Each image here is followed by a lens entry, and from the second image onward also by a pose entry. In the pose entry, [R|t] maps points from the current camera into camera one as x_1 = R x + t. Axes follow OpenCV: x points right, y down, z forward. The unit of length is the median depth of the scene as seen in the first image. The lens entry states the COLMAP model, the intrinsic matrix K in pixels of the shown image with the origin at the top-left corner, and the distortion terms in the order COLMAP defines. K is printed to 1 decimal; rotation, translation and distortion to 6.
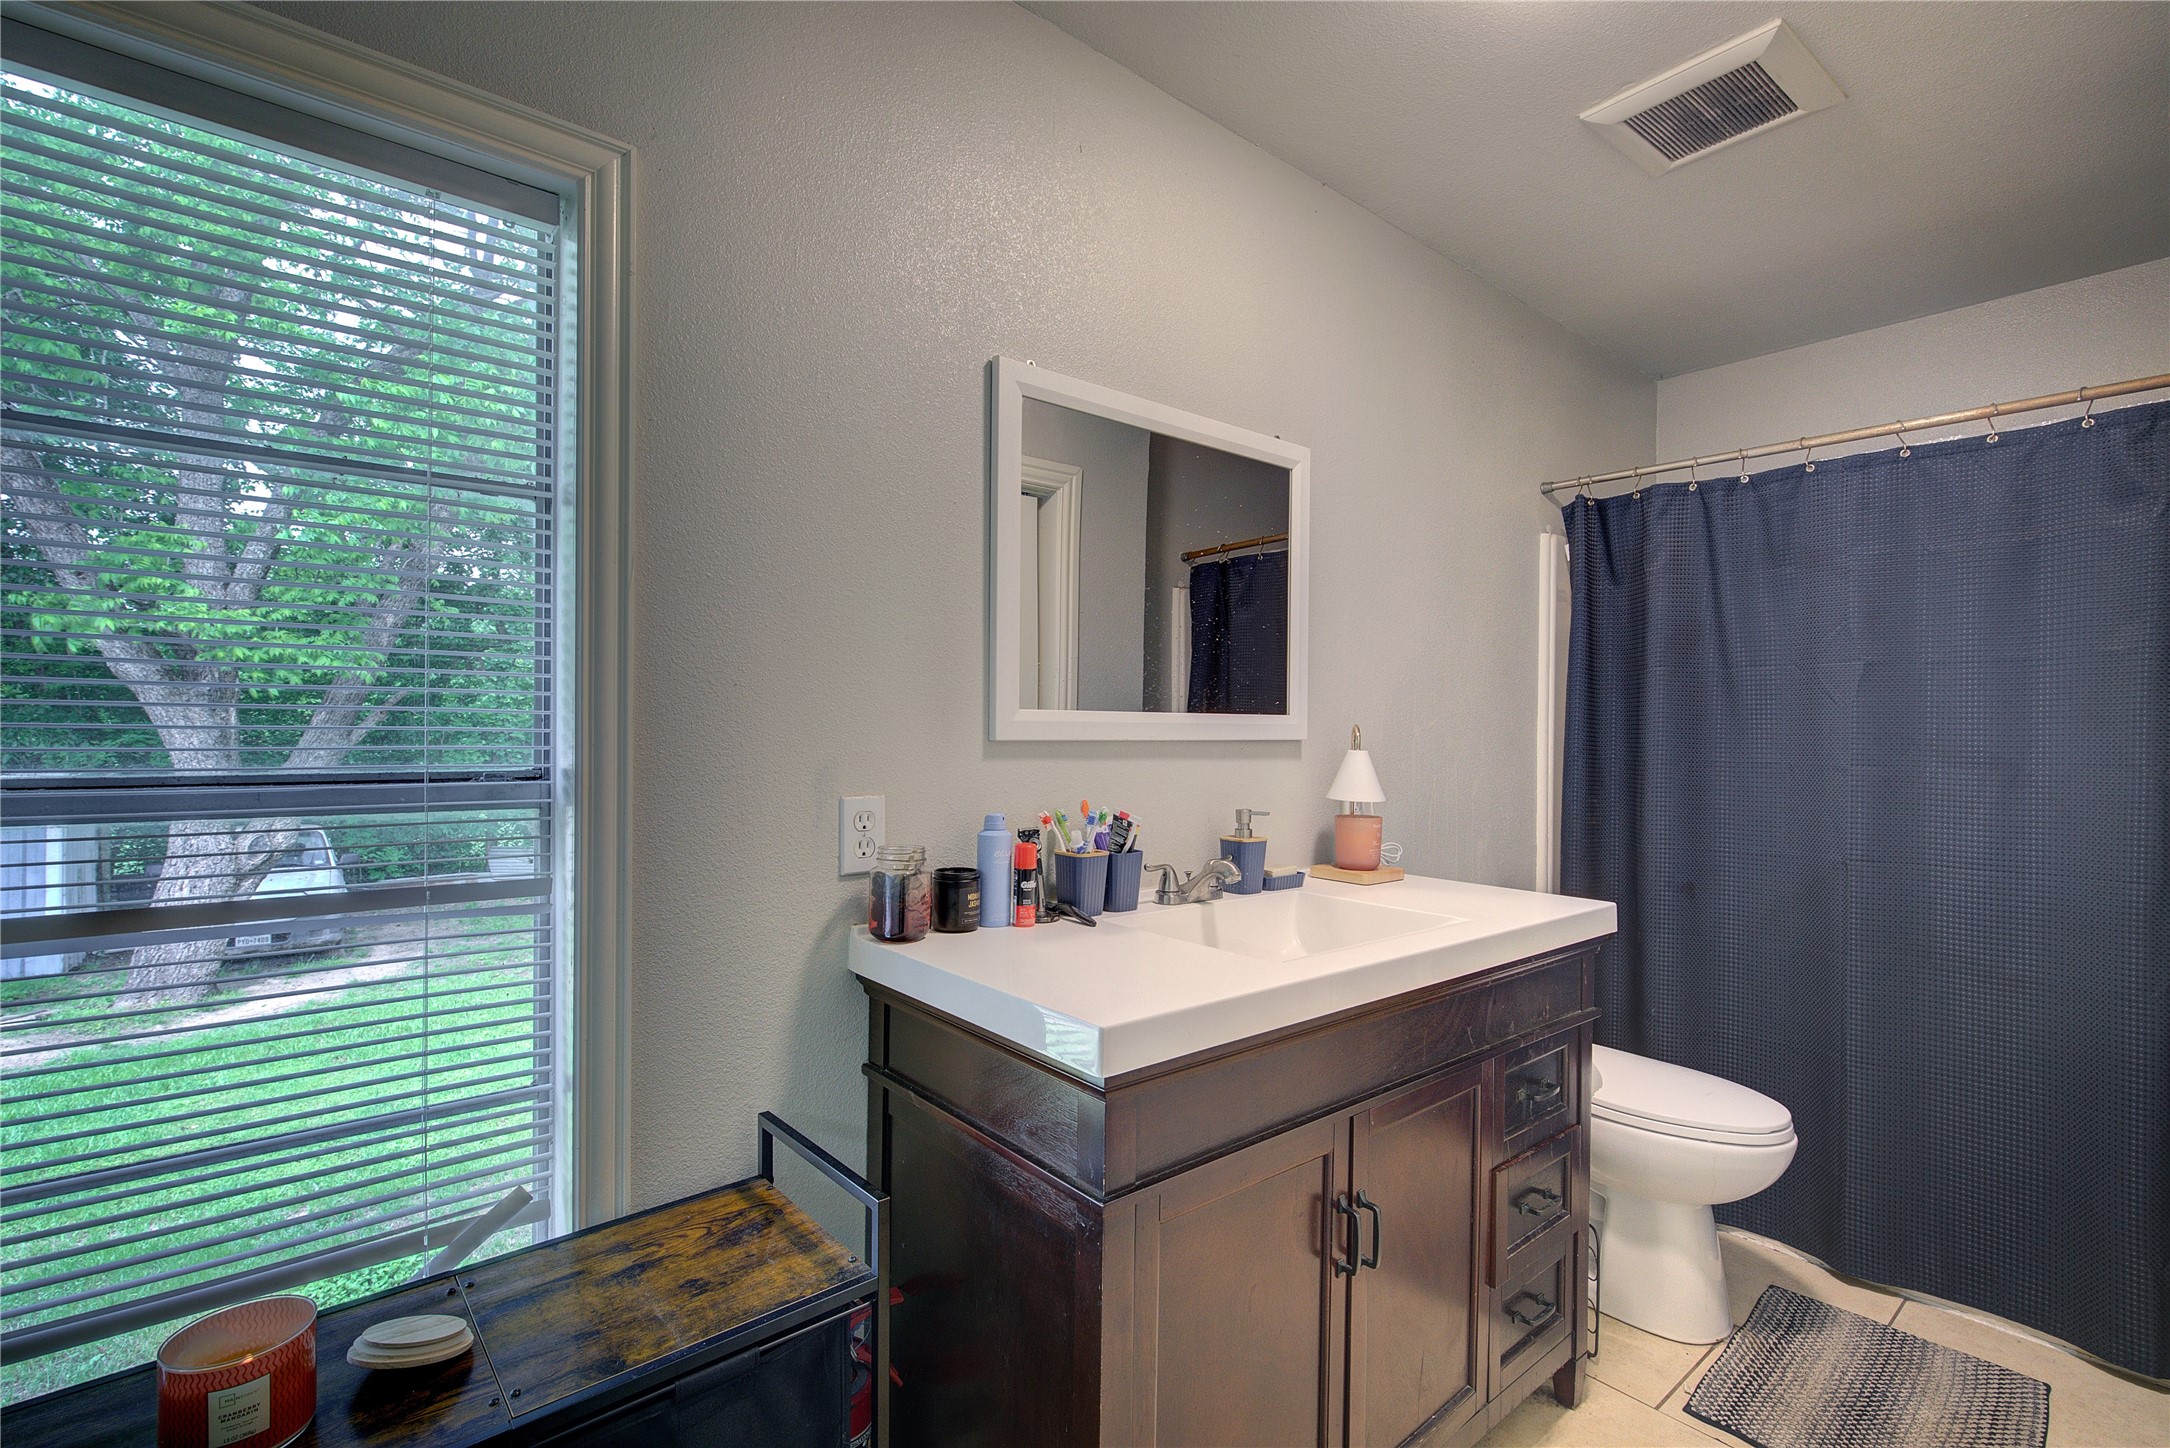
lens RADIAL K [[979.6, 0, 1103.3], [0, 979.6, 733.6], [0, 0, 1]] dist [-0.000488, -0.000078]
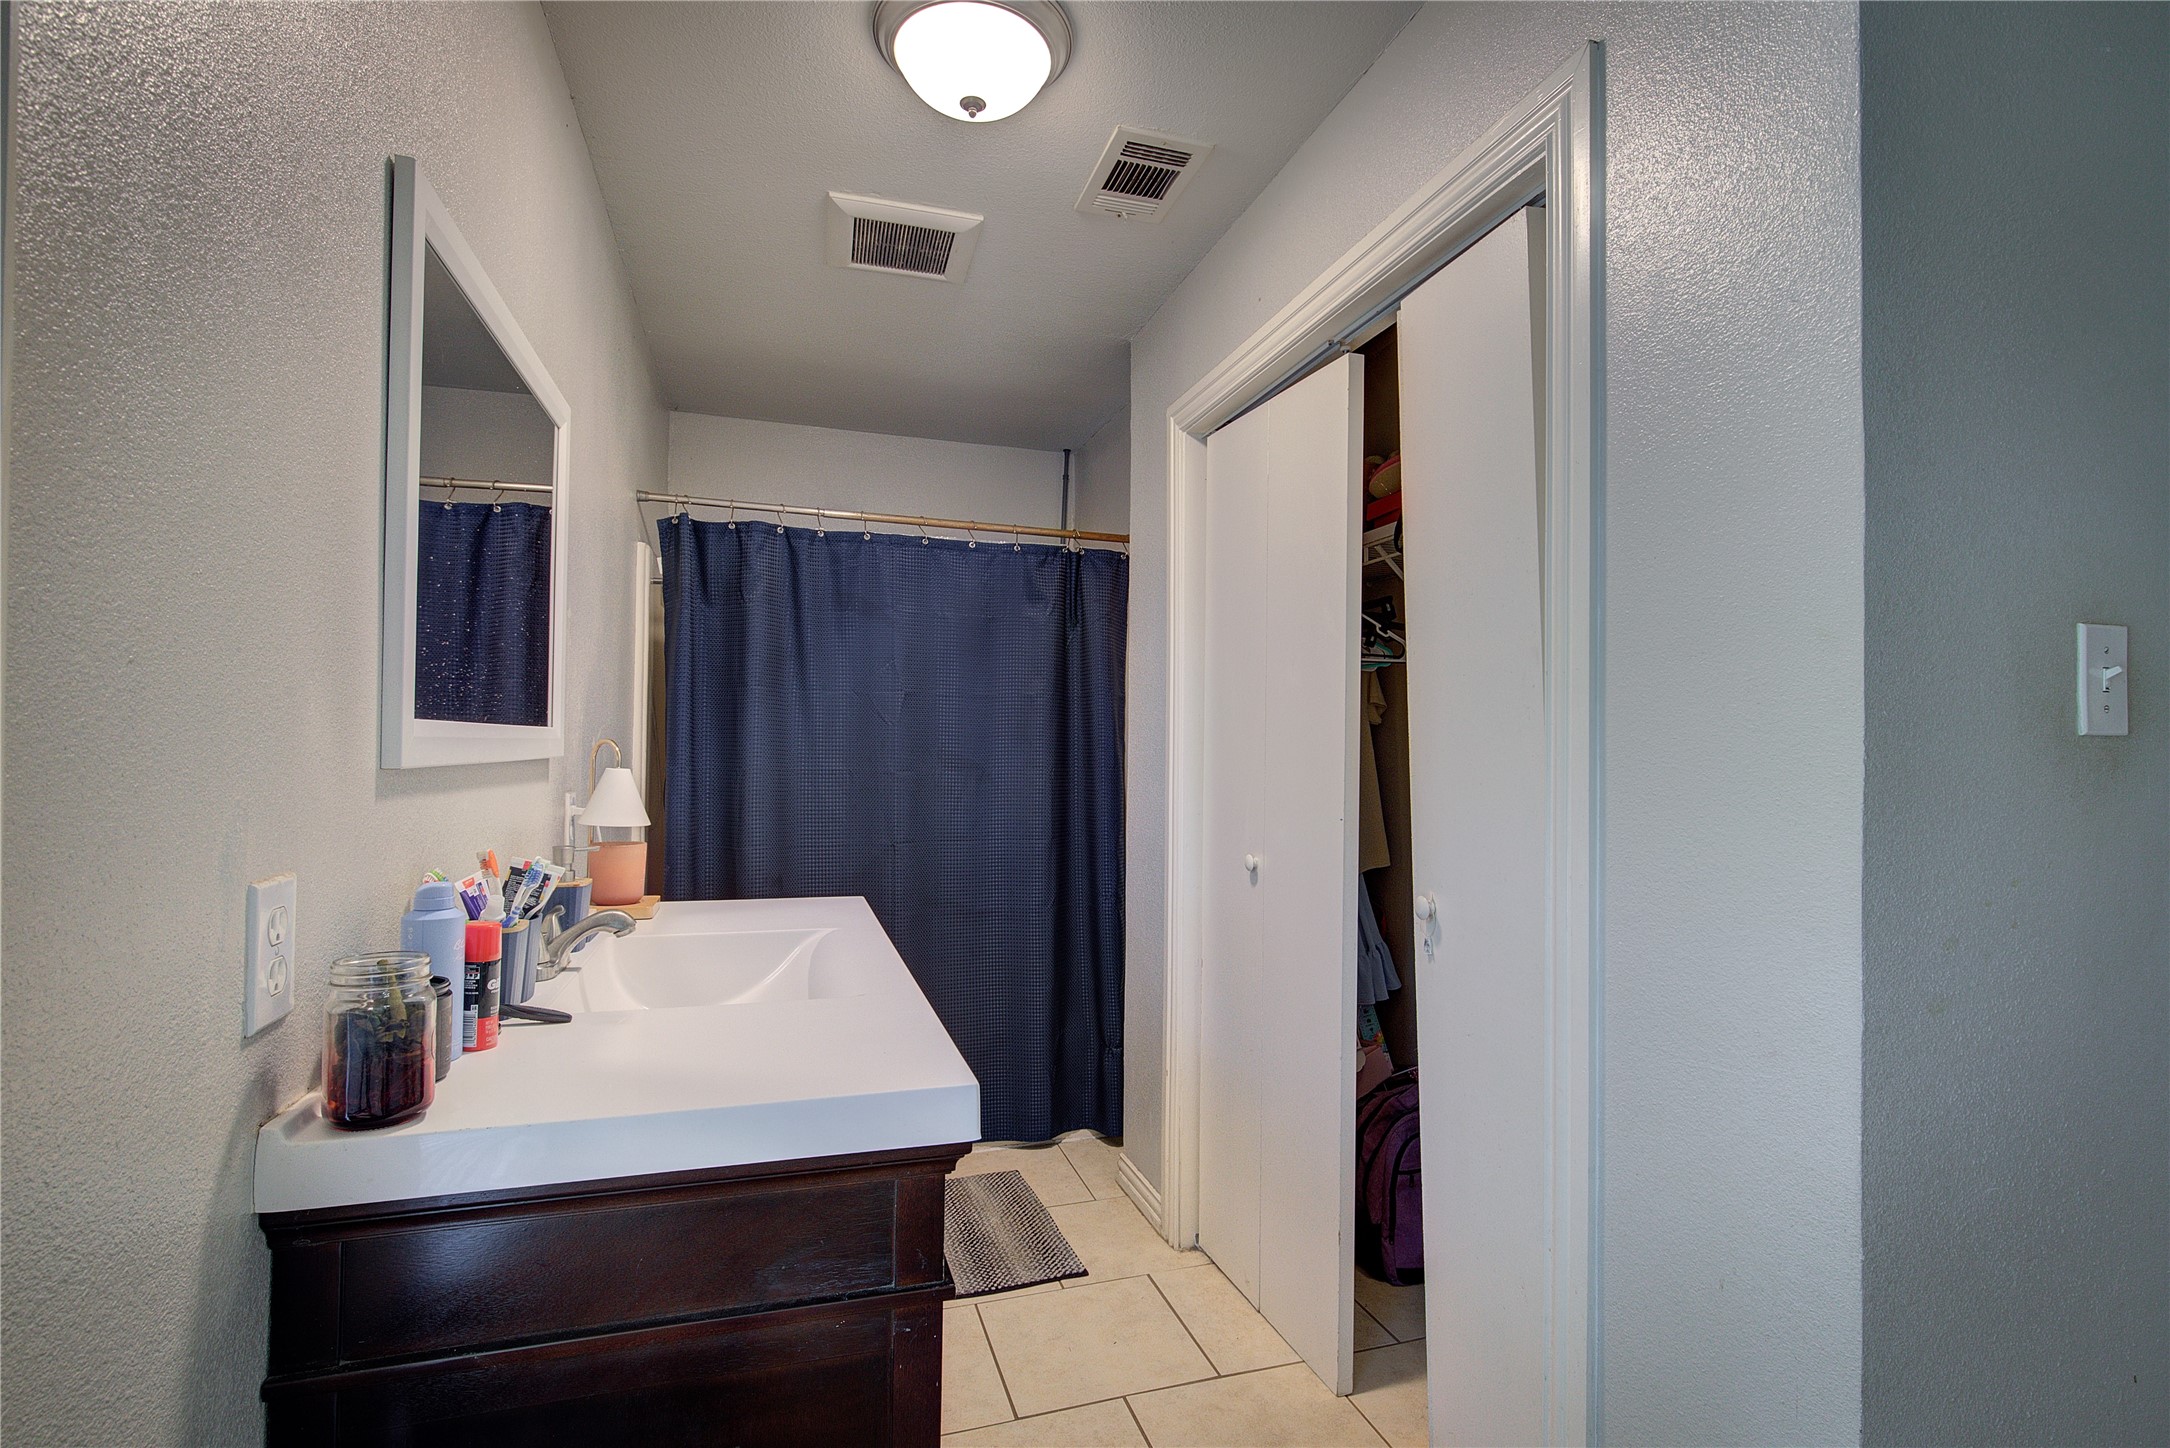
lens RADIAL K [[1006.7, 0, 1089.8], [0, 1006.7, 728.6], [0, 0, 1]] dist [-0.000160, -0.000664]
pose [[0.388721, 0.013407, 0.921258, -0.372858], [-0.004203, 0.999910, -0.012778, -0.007967], [-0.921346, 0.001095, 0.388742, 0.237008]]
